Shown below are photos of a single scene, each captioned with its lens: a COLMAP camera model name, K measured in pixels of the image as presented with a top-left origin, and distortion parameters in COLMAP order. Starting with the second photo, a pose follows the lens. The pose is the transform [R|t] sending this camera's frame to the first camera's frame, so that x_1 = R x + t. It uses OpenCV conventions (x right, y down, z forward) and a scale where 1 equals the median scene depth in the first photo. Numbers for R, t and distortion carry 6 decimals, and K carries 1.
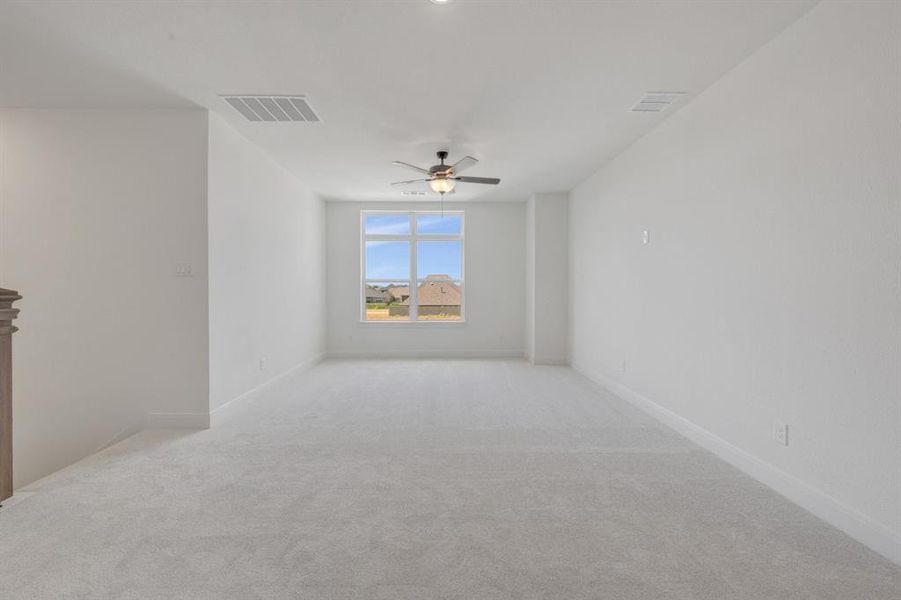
lens RADIAL K [[356.3, 0, 451.3], [0, 356.3, 298.3], [0, 0, 1]] dist [-0.000122, 0.000336]
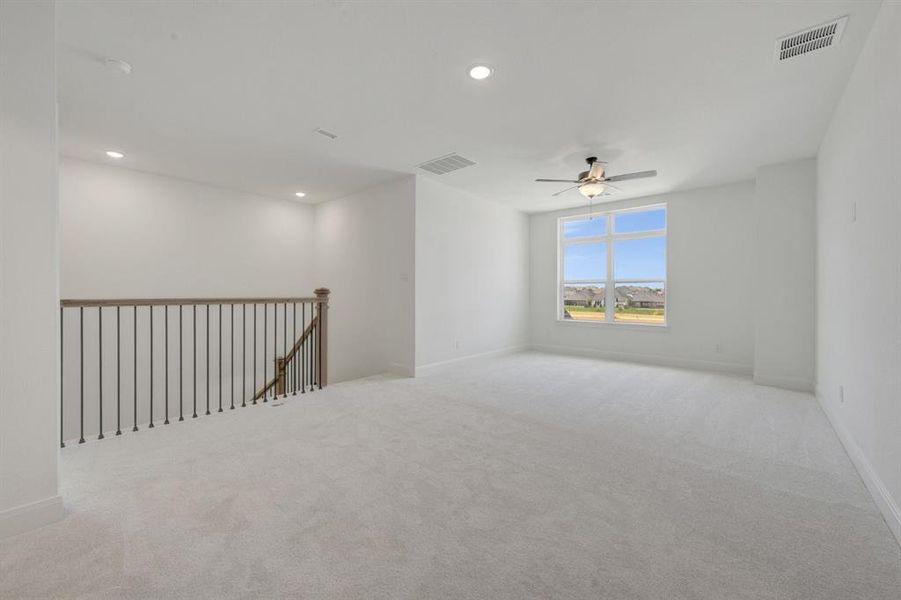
lens RADIAL K [[356.3, 0, 451.3], [0, 356.3, 298.3], [0, 0, 1]] dist [-0.000122, 0.000336]
pose [[0.752092, 0.011719, -0.658954, 0.357003], [-0.017774, 0.999839, -0.002504, 0.013060], [0.658818, 0.013596, 0.752179, -0.054188]]
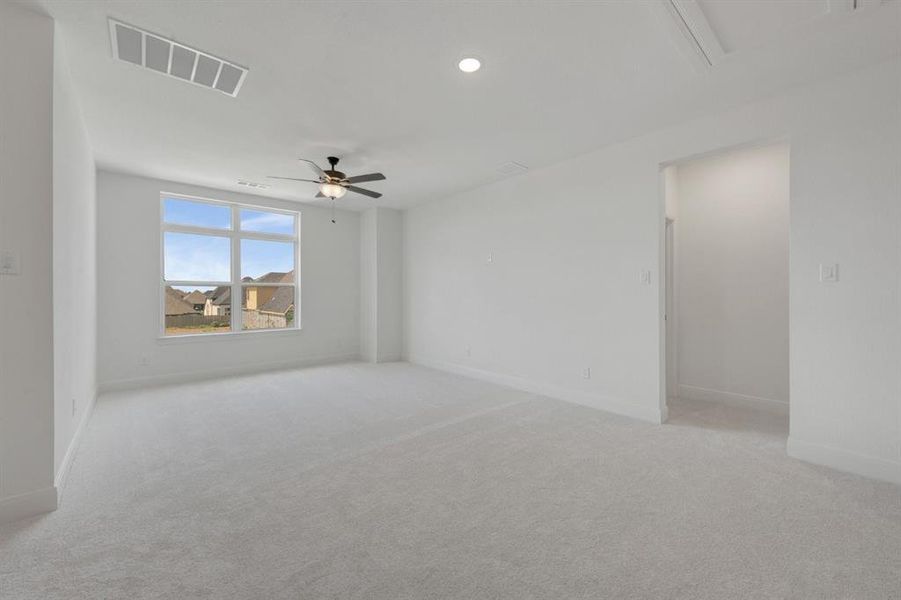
lens RADIAL K [[356.3, 0, 451.3], [0, 356.3, 298.3], [0, 0, 1]] dist [-0.000122, 0.000336]
pose [[0.756127, -0.006230, 0.654395, -0.429587], [0.015788, 0.999837, -0.008724, -0.000016], [-0.654234, 0.016928, 0.756103, 0.029020]]
